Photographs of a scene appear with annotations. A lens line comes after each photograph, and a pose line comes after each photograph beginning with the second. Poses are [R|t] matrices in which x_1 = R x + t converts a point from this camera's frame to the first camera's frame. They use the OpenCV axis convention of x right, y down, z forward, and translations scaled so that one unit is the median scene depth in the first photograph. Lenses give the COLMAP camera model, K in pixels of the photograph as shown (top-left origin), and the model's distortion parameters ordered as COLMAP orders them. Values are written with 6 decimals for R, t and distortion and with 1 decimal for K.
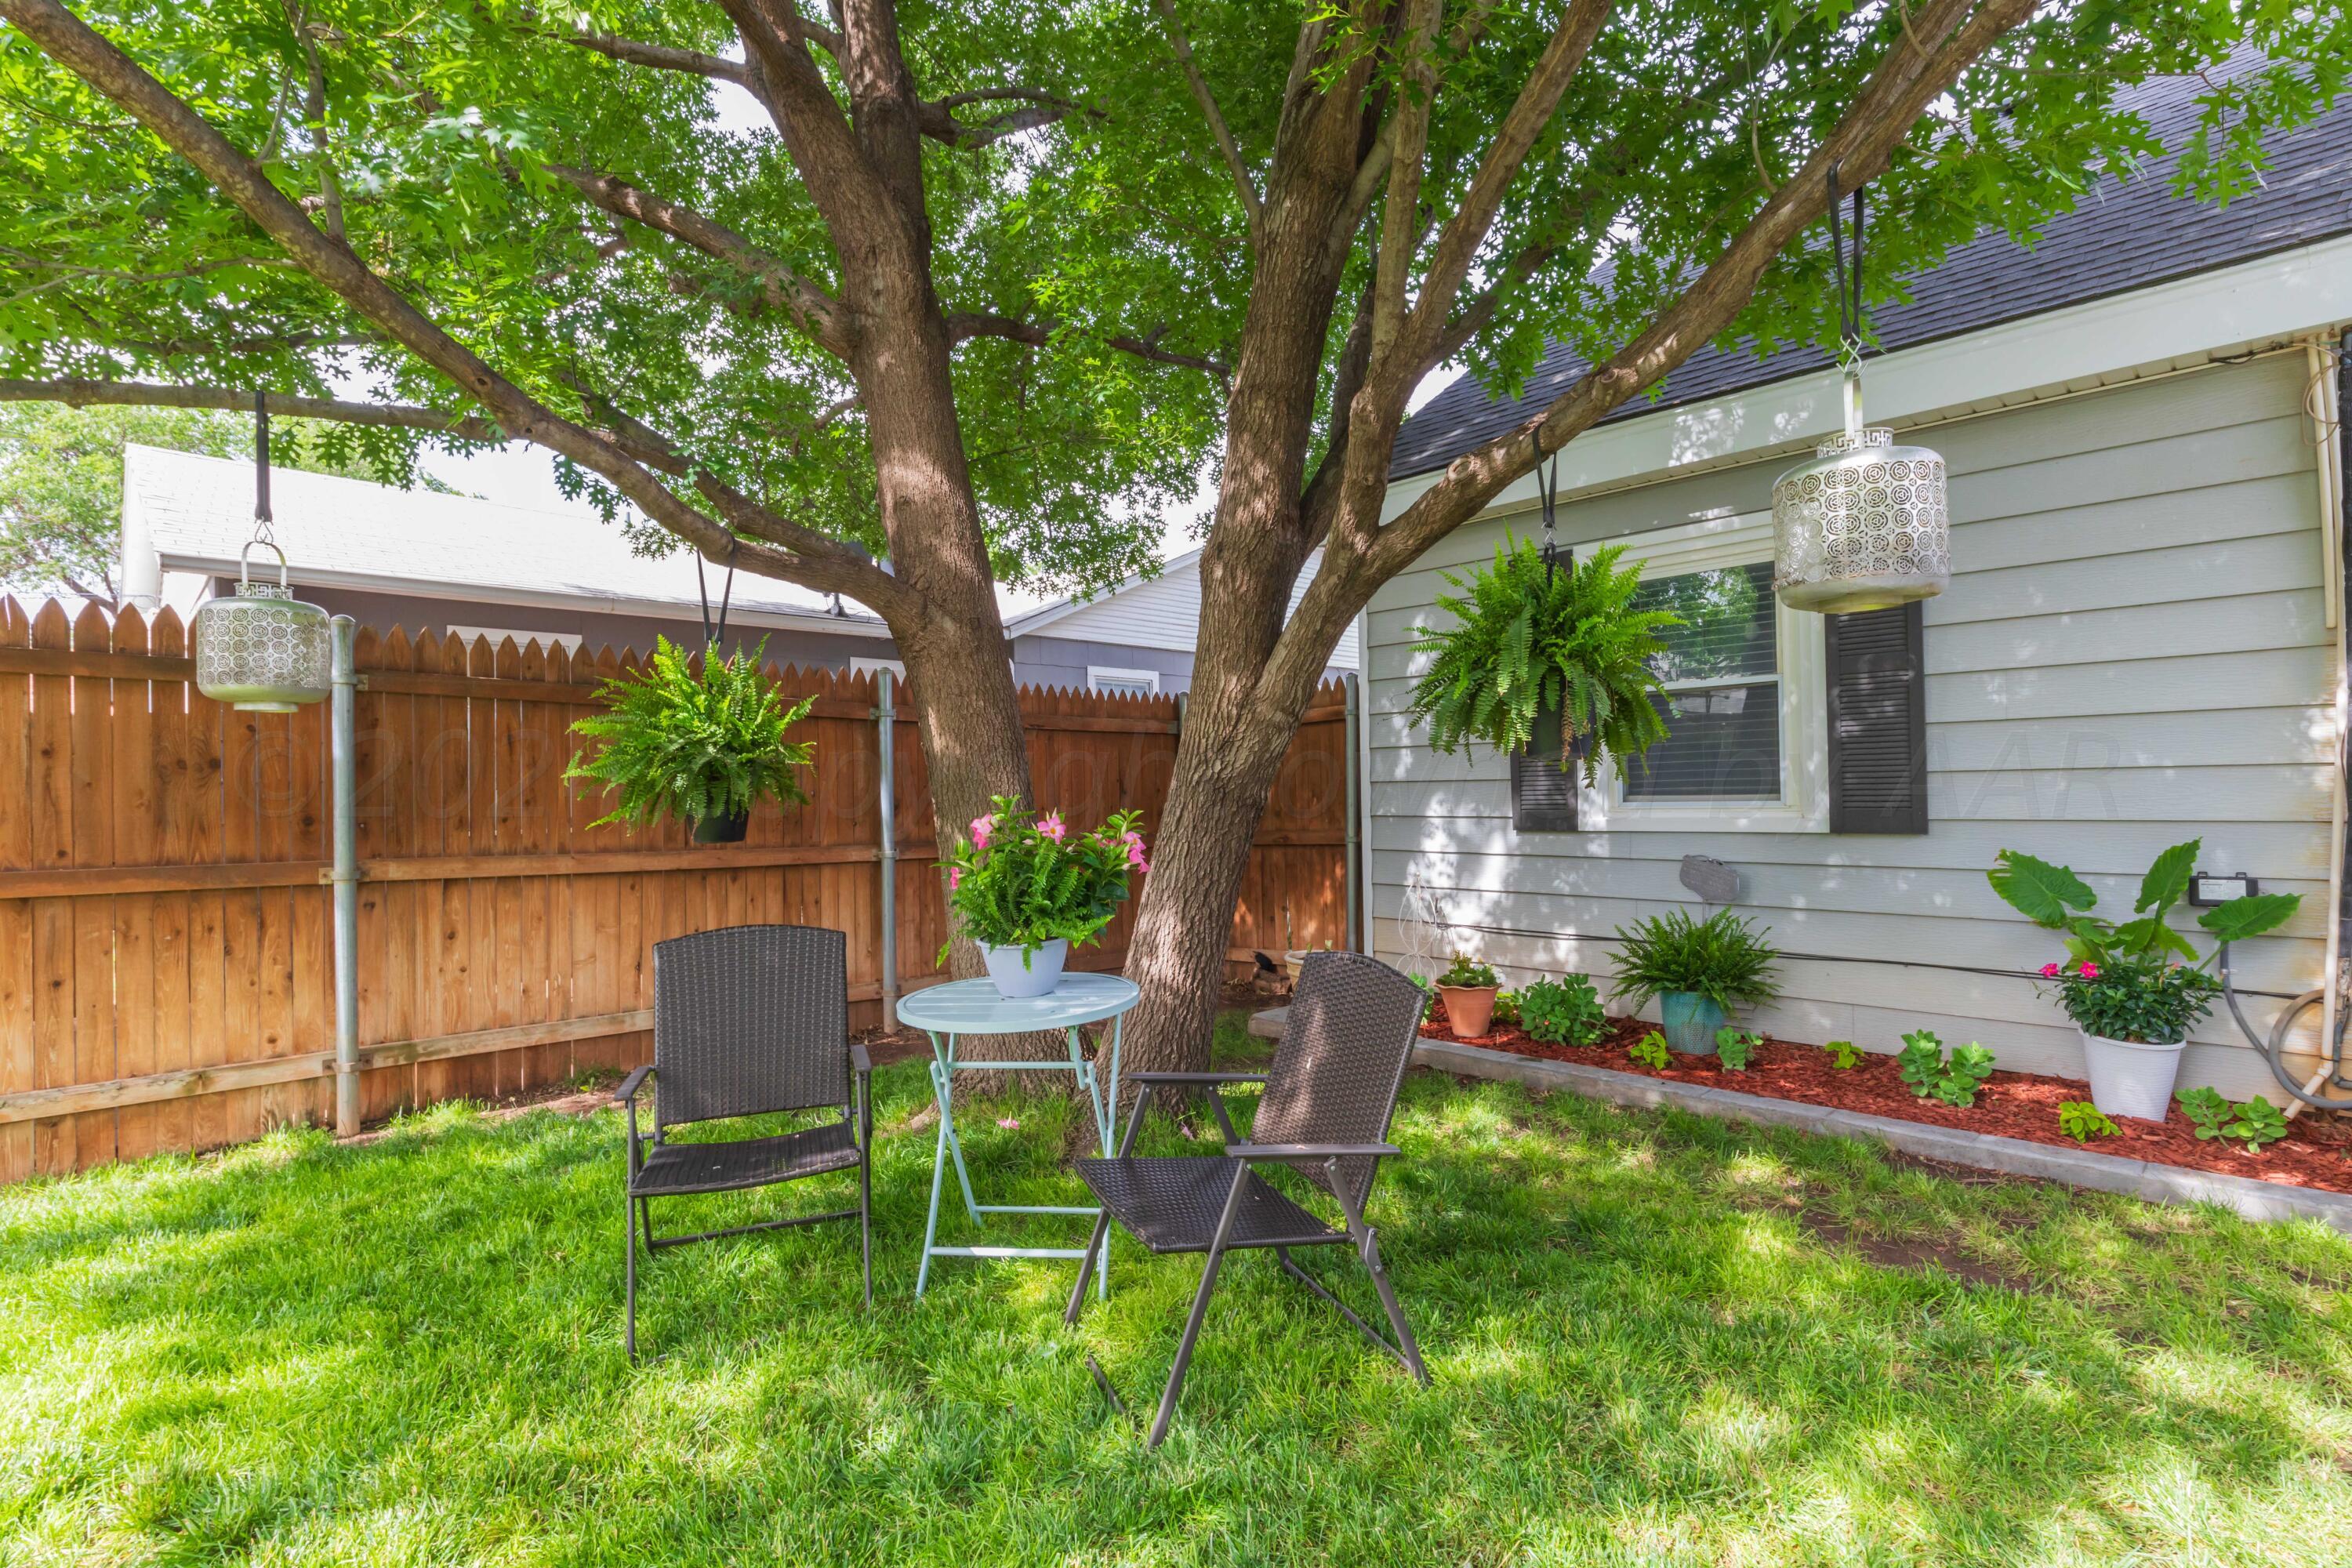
lens RADIAL K [[1131.1, 0, 1178.8], [0, 1131.1, 788.0], [0, 0, 1]] dist [-0.002637, -0.001024]
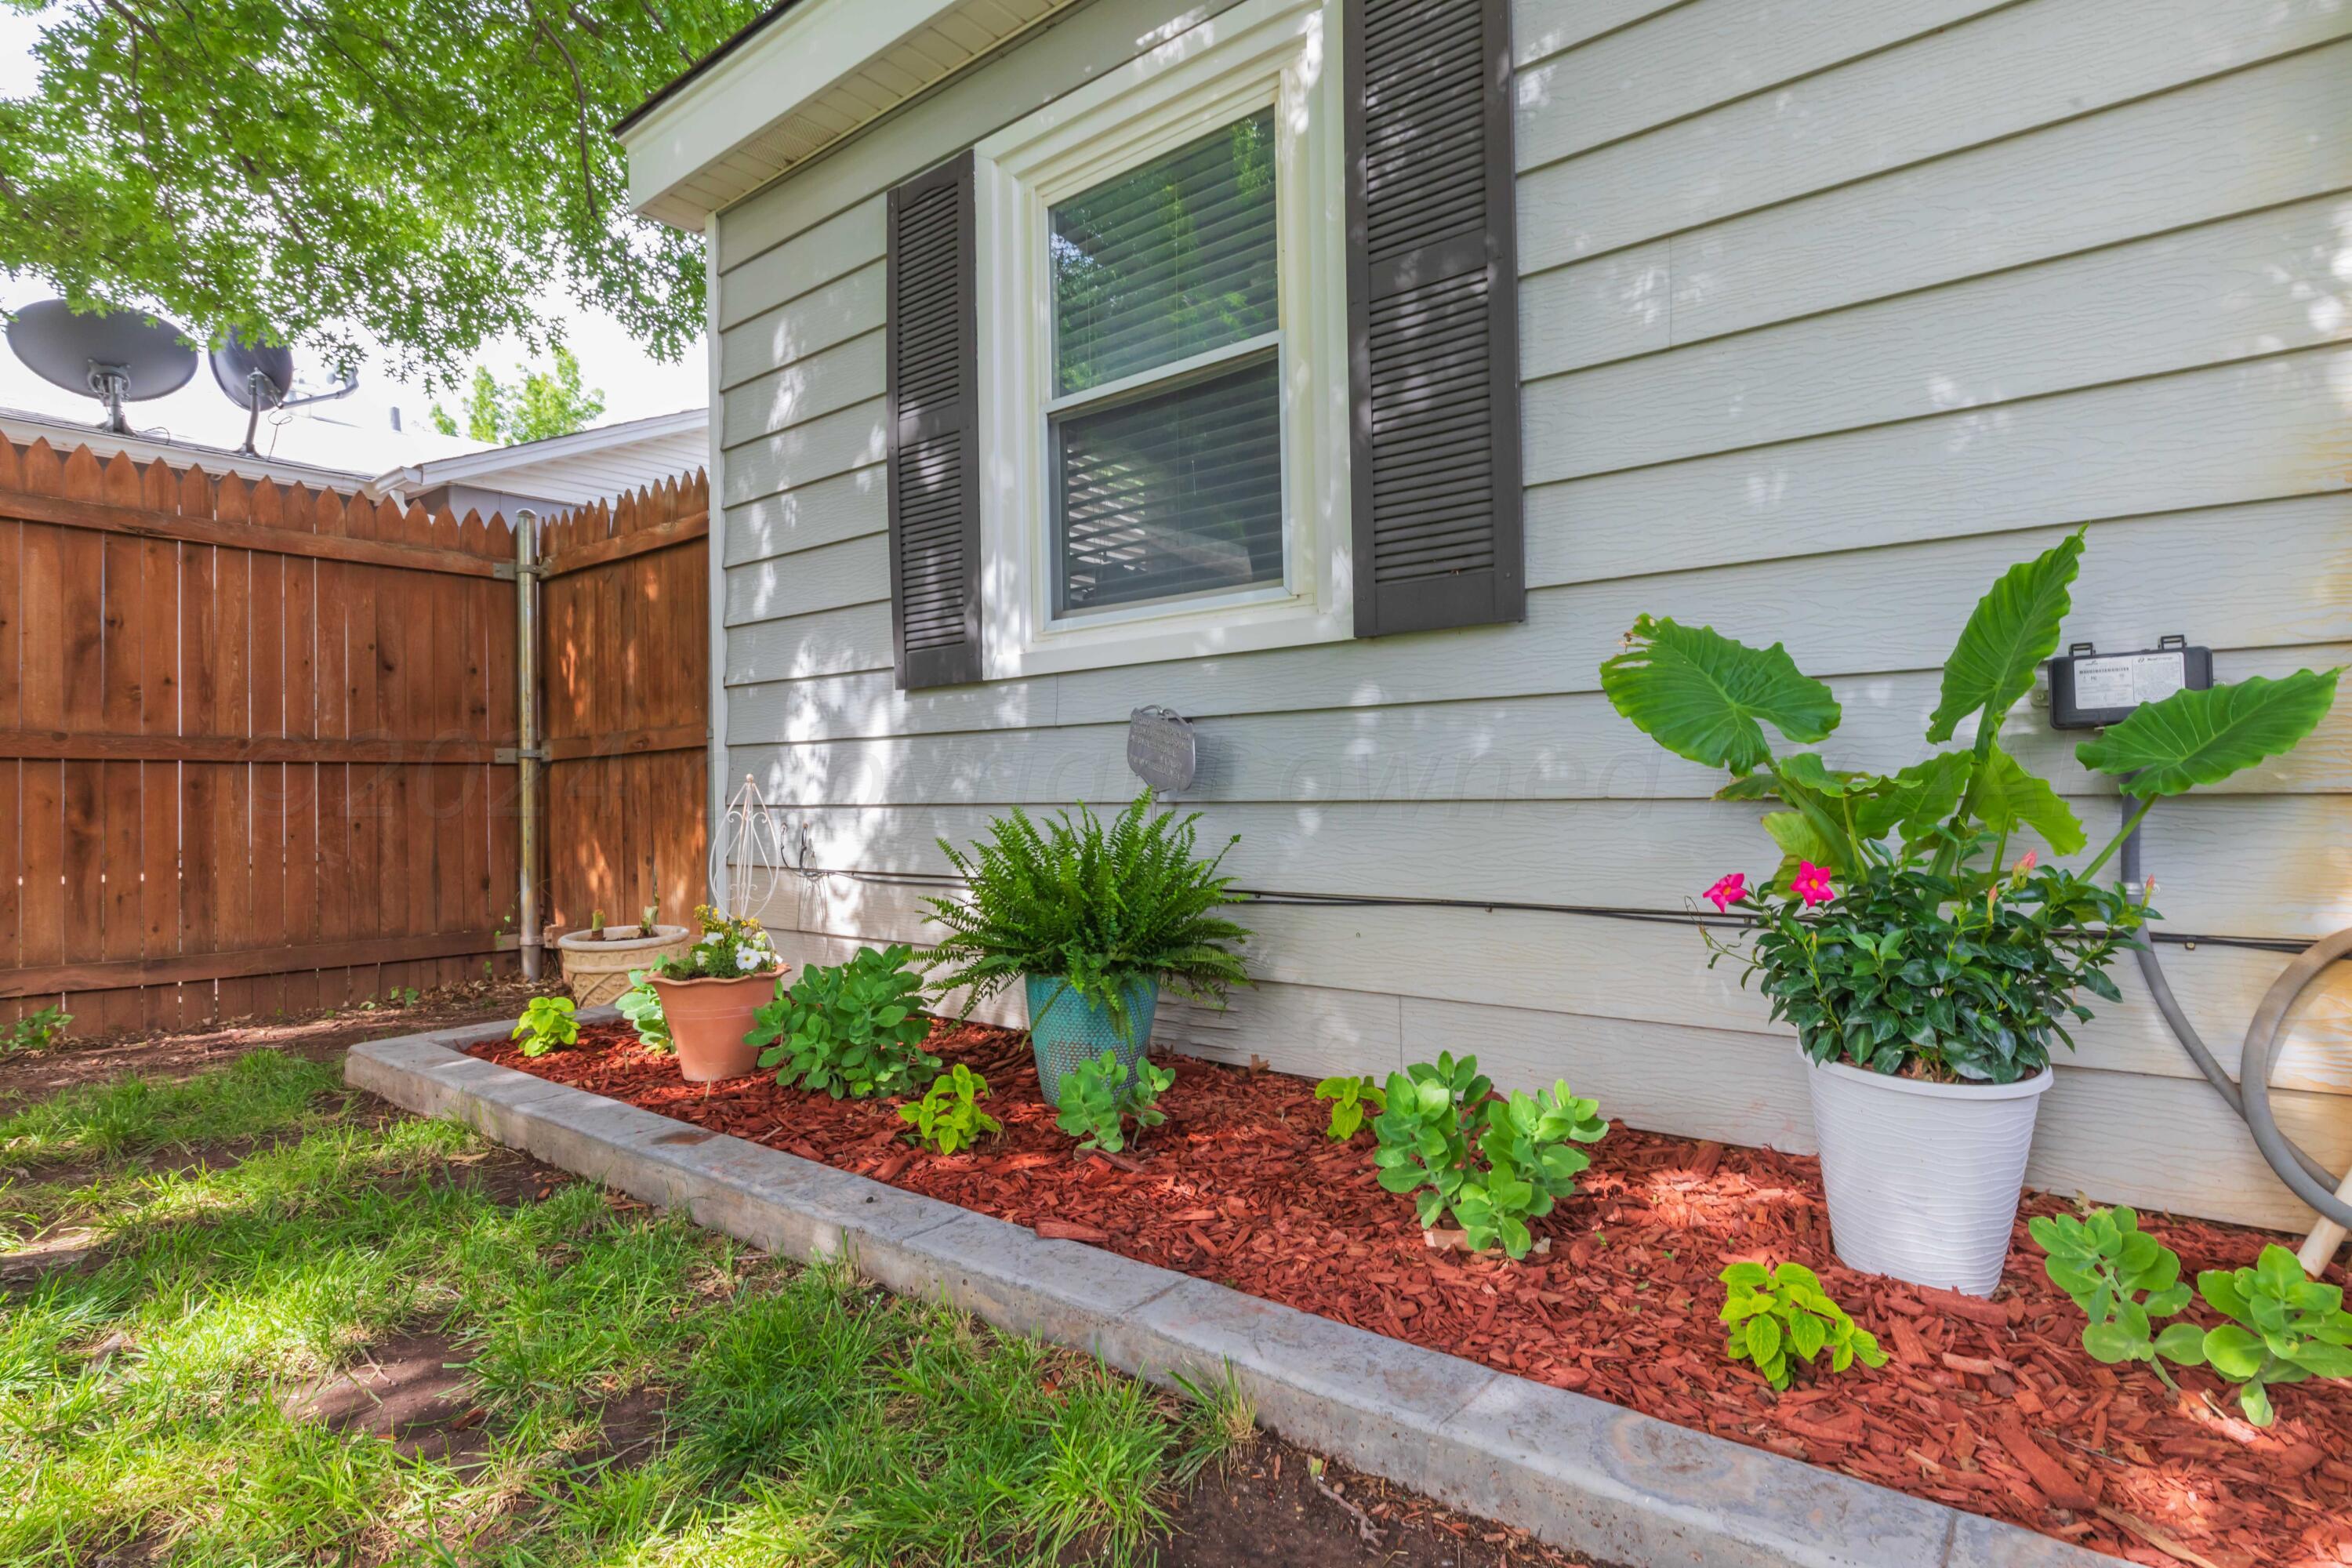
lens RADIAL K [[1196.8, 0, 1178.4], [0, 1196.8, 785.1], [0, 0, 1]] dist [-0.004628, -0.000091]
pose [[0.991441, 0.001455, 0.130547, 0.502139], [-0.001115, 0.999996, -0.002677, 0.119055], [-0.130551, 0.002508, 0.991438, 0.584258]]
